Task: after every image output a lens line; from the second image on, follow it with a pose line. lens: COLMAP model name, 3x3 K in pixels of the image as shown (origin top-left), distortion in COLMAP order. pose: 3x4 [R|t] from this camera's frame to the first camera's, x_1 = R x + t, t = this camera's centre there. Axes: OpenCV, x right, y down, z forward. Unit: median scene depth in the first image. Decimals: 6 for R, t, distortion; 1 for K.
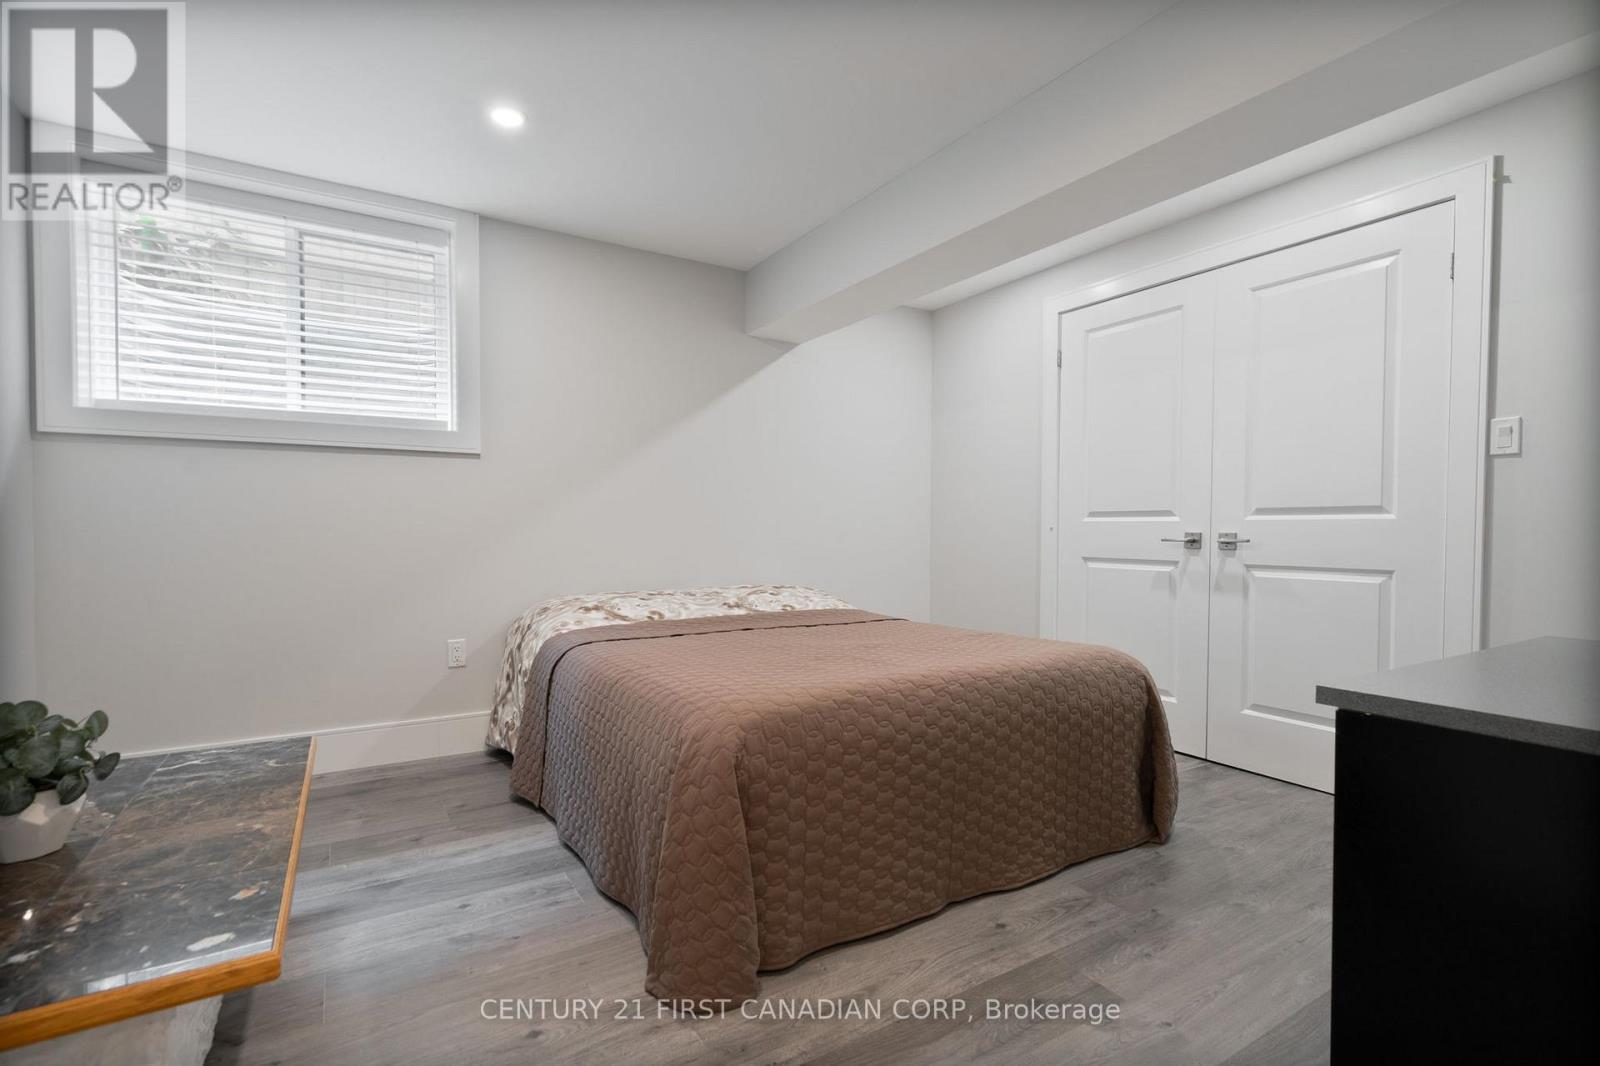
lens RADIAL K [[739.1, 0, 798.7], [0, 739.1, 533.7], [0, 0, 1]] dist [0.002087, 0.000536]
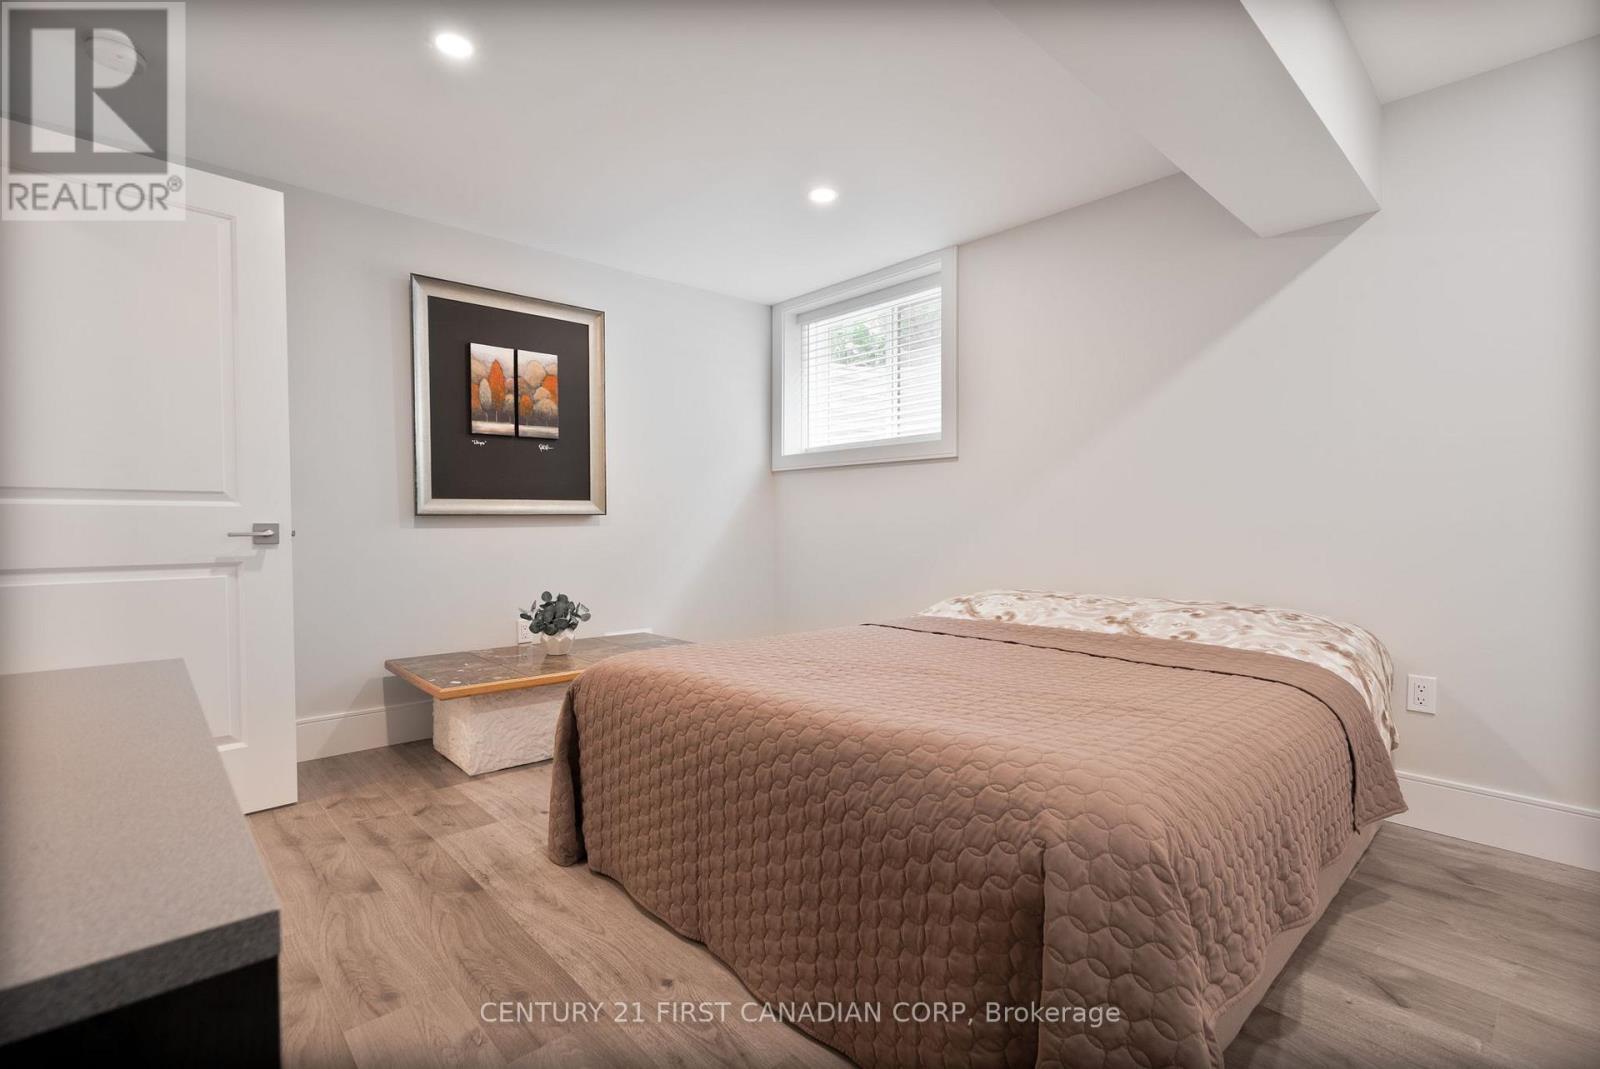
lens RADIAL K [[739.1, 0, 797.2], [0, 739.1, 532.3], [0, 0, 1]] dist [0.002087, 0.000536]
pose [[0.186023, 0.011366, -0.982480, 0.673208], [-0.005619, 0.999929, 0.010504, -0.002454], [0.982529, 0.003566, 0.186074, 0.581505]]
